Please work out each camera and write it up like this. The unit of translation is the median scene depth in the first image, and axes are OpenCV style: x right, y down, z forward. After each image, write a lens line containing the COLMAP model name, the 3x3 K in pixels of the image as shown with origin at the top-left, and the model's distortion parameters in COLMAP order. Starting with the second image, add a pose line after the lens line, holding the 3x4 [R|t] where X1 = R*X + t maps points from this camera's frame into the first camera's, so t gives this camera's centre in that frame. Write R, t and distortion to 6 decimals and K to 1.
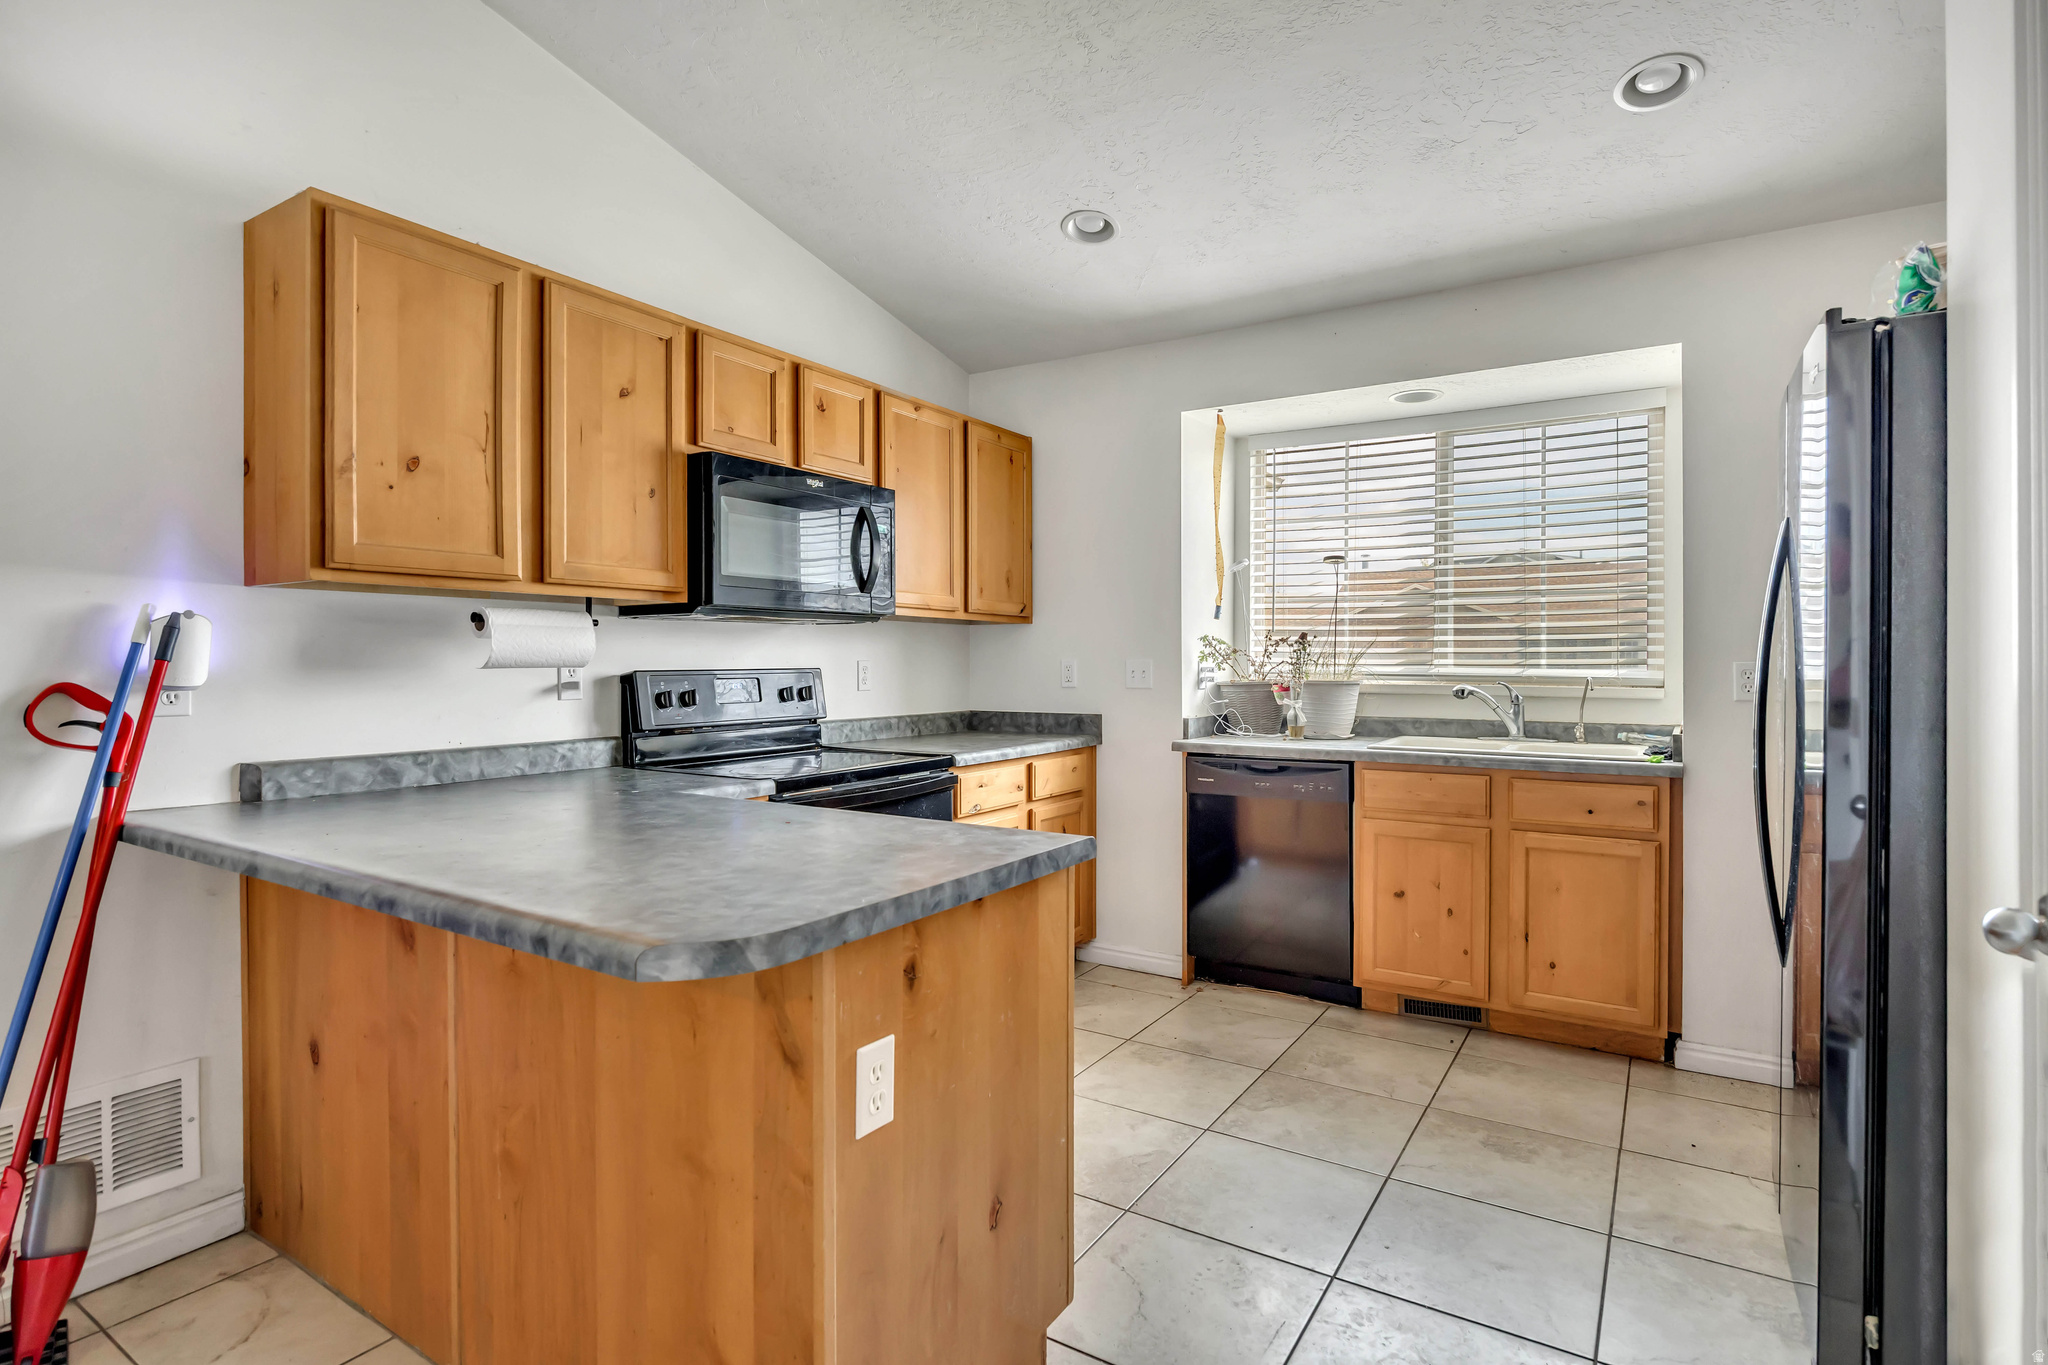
lens RADIAL K [[1021.4, 0, 1028.2], [0, 1021.4, 676.4], [0, 0, 1]] dist [-0.010615, -0.000142]
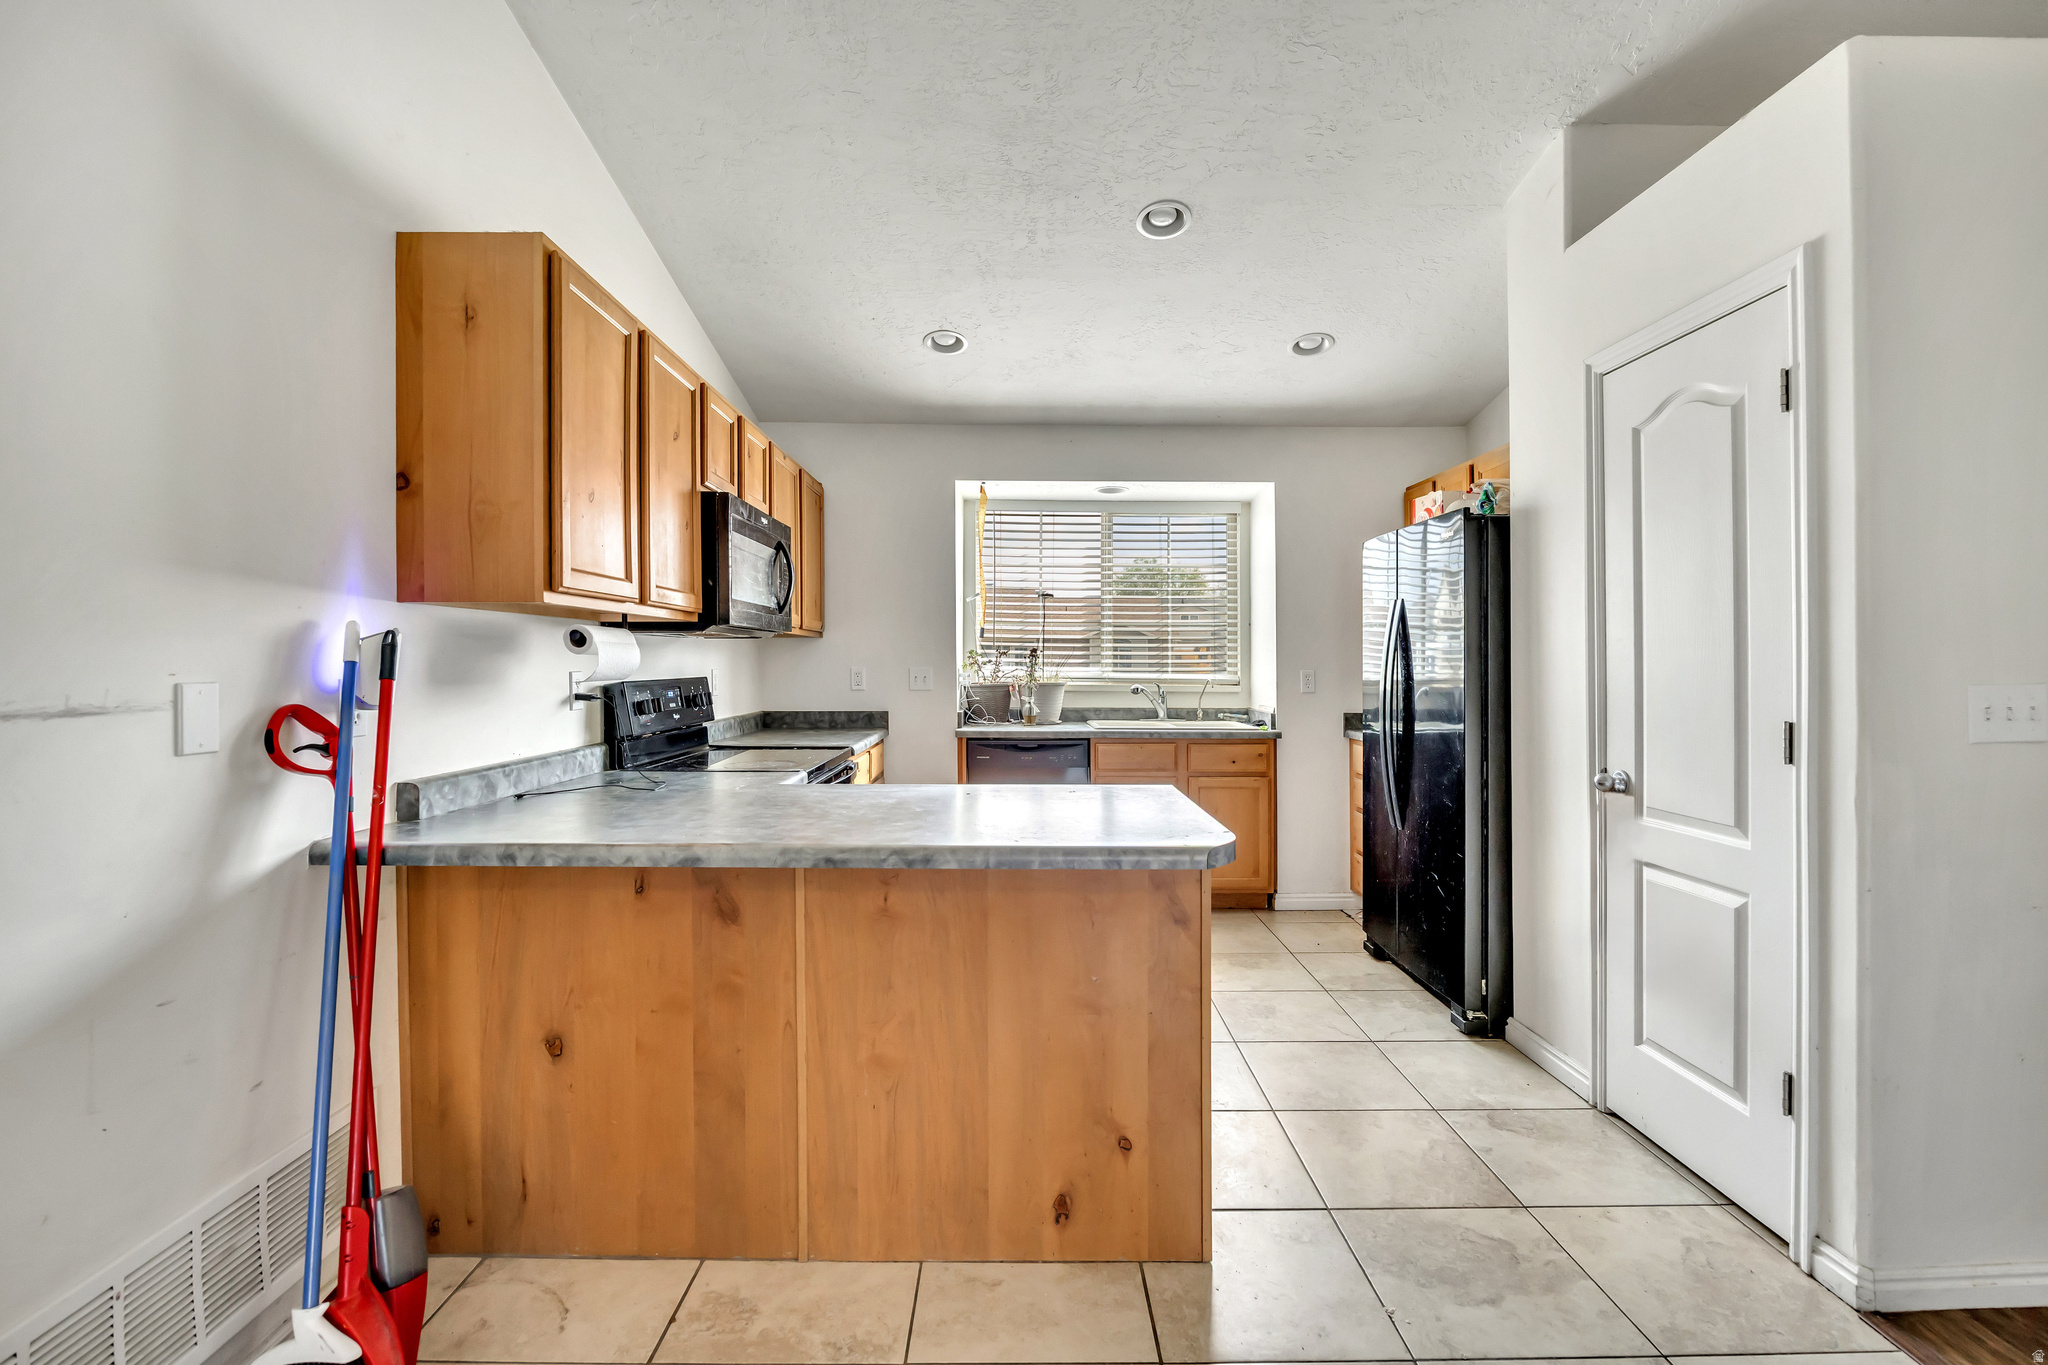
lens RADIAL K [[906.1, 0, 1027.1], [0, 906.1, 672.4], [0, 0, 1]] dist [-0.013036, 0.000323]
pose [[0.839620, -0.004055, 0.543159, -0.517764], [0.005329, 0.999986, -0.000773, -0.011985], [-0.543148, 0.003544, 0.839630, -0.042895]]
